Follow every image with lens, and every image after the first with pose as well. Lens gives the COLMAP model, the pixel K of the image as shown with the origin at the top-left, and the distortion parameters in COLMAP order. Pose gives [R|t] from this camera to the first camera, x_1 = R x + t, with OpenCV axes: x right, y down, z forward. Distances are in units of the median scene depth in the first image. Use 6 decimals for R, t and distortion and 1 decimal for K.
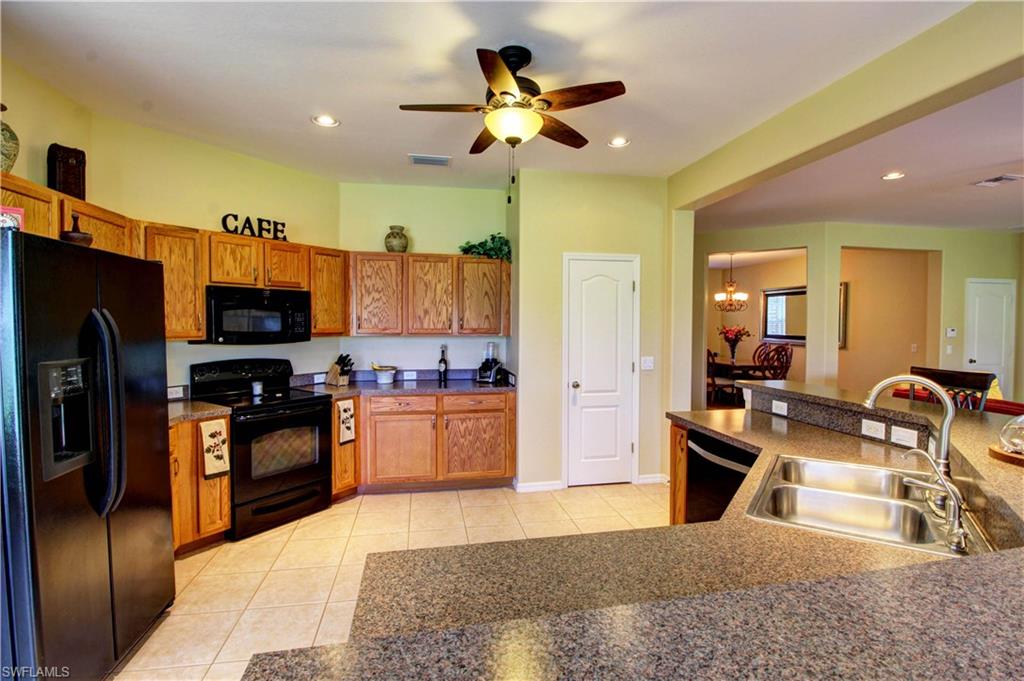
lens RADIAL K [[475.6, 0, 510.3], [0, 475.6, 339.7], [0, 0, 1]] dist [-0.011011, -0.005390]
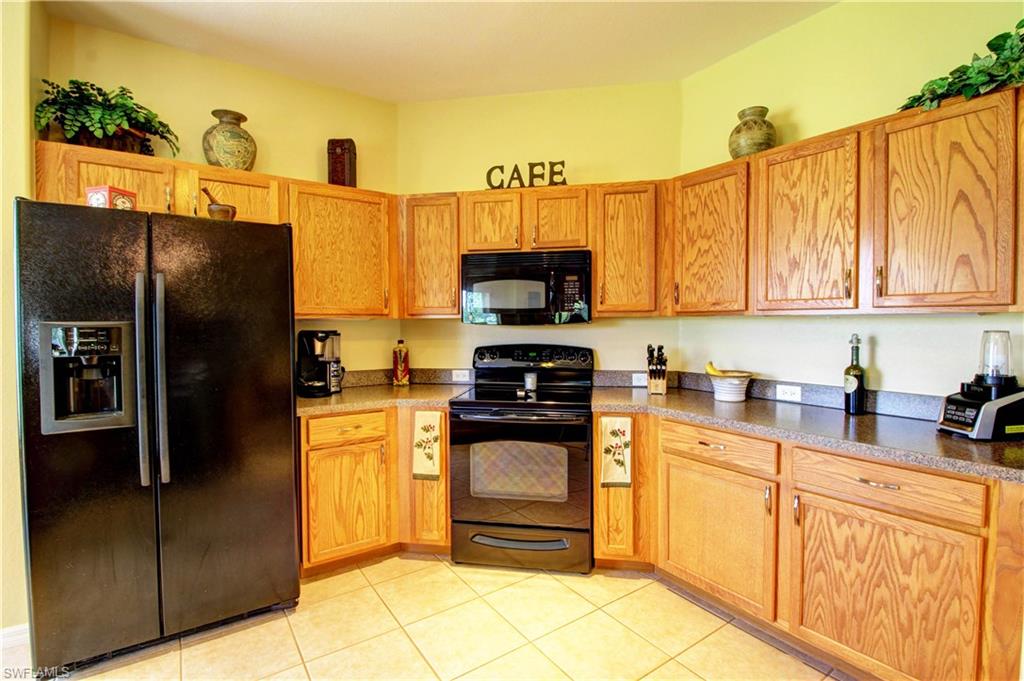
lens RADIAL K [[475.6, 0, 508.3], [0, 475.6, 335.0], [0, 0, 1]] dist [-0.011011, -0.005390]
pose [[0.407782, 0.020415, -0.912851, 0.158043], [-0.023661, 0.999651, 0.011786, 0.015839], [0.912773, 0.016793, 0.408122, 0.603153]]
